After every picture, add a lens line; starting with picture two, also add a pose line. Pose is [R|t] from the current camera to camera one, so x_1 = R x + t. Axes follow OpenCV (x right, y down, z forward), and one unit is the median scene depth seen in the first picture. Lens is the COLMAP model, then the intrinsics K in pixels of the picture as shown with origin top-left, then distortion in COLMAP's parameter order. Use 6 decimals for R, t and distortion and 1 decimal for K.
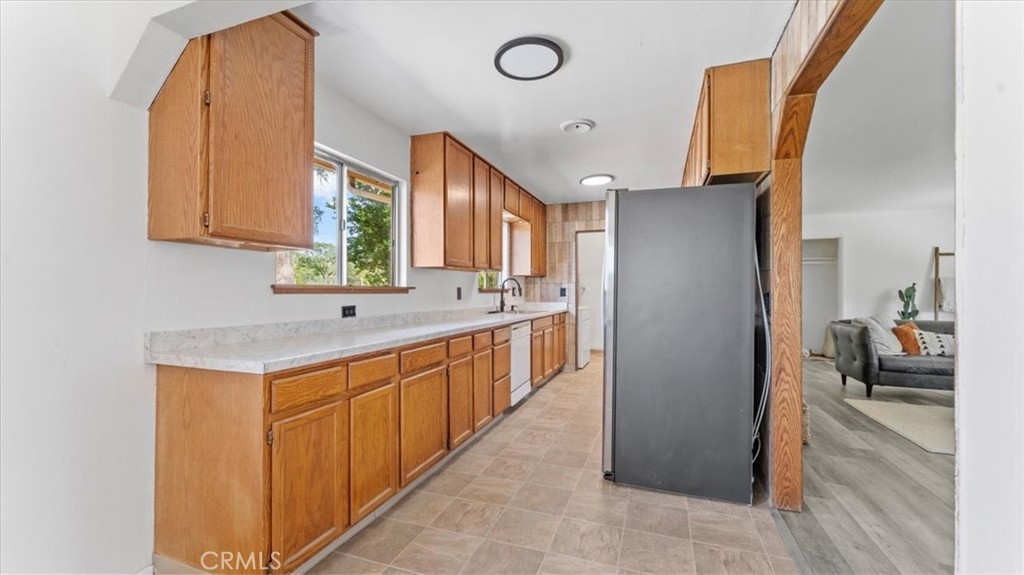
lens RADIAL K [[411.3, 0, 513.6], [0, 411.3, 290.8], [0, 0, 1]] dist [-0.000954, -0.000249]
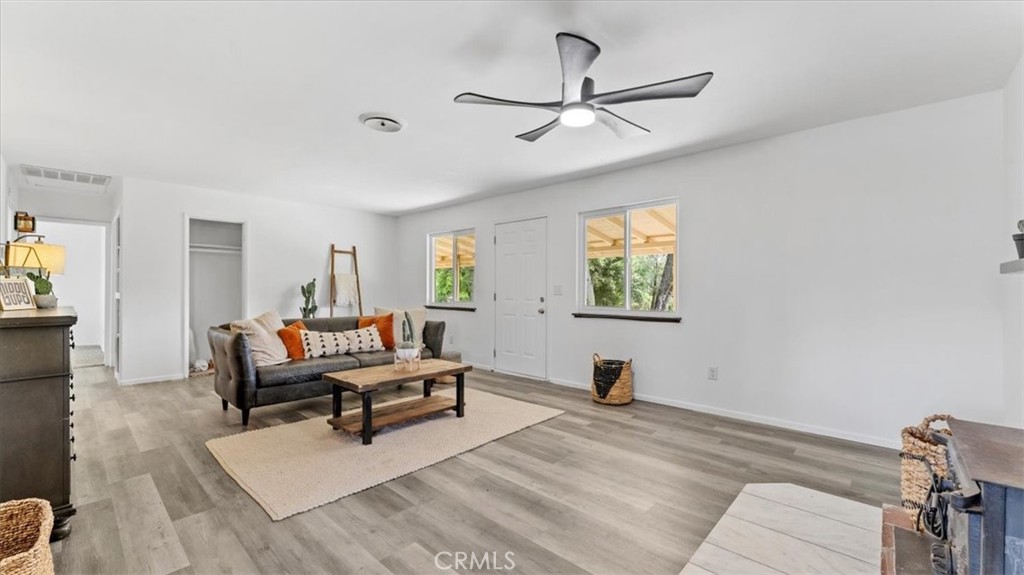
lens RADIAL K [[409.2, 0, 515.1], [0, 409.2, 286.2], [0, 0, 1]] dist [-0.000492, -0.000187]
pose [[0.385563, 0.003608, 0.922674, 0.350447], [-0.001318, 0.999993, -0.003360, 0.003378], [-0.922680, 0.000080, 0.385566, 0.242902]]
